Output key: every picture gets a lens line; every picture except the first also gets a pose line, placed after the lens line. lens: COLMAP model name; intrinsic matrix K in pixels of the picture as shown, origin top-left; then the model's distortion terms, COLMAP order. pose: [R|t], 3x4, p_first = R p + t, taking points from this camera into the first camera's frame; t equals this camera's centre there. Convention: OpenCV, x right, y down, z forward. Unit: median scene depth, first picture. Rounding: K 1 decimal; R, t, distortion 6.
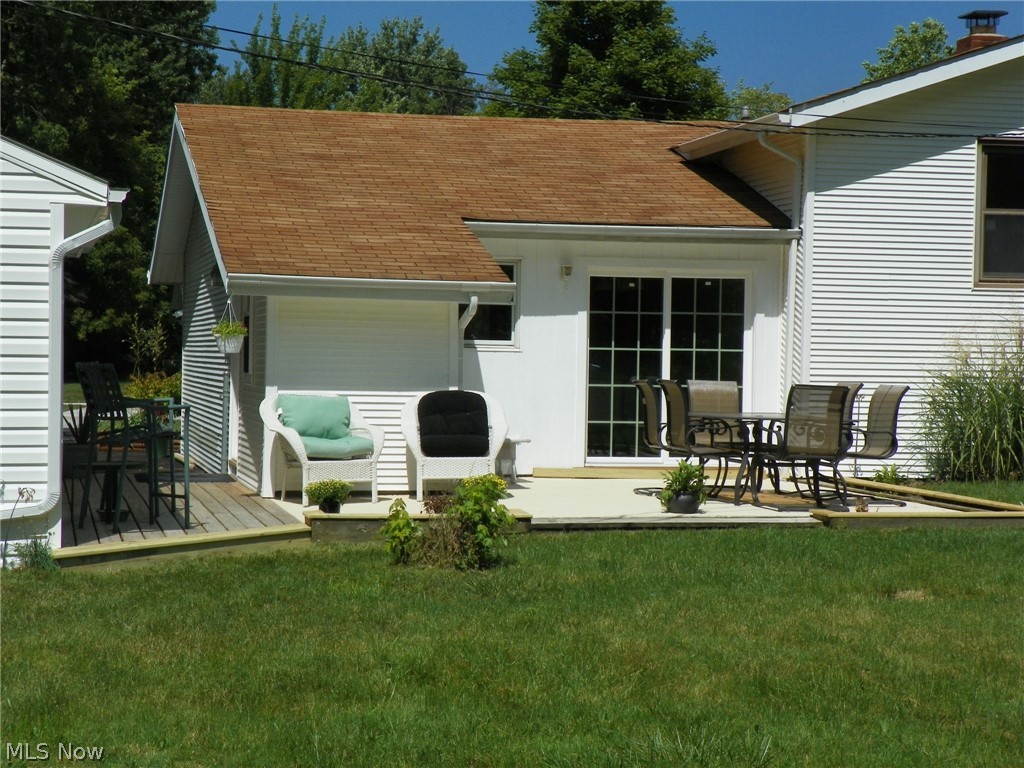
lens RADIAL K [[1988.5, 0, 512.0], [0, 1988.5, 384.0], [0, 0, 1]] dist [0.650279, -3.868546]
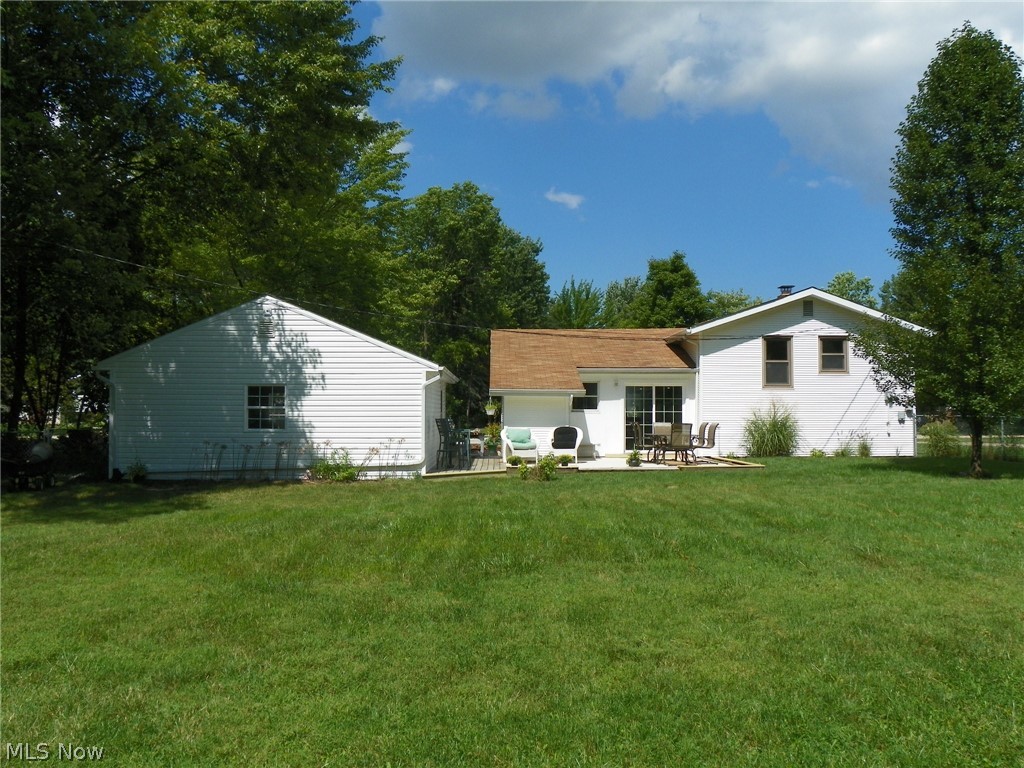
lens RADIAL K [[863.4, 0, 512.0], [0, 863.4, 384.0], [0, 0, 1]] dist [-0.097551, 0.004677]
pose [[0.978784, -0.019938, -0.203924, 0.134156], [0.009377, 0.998570, -0.052628, 0.005810], [0.204682, 0.049599, 0.977571, -0.231829]]
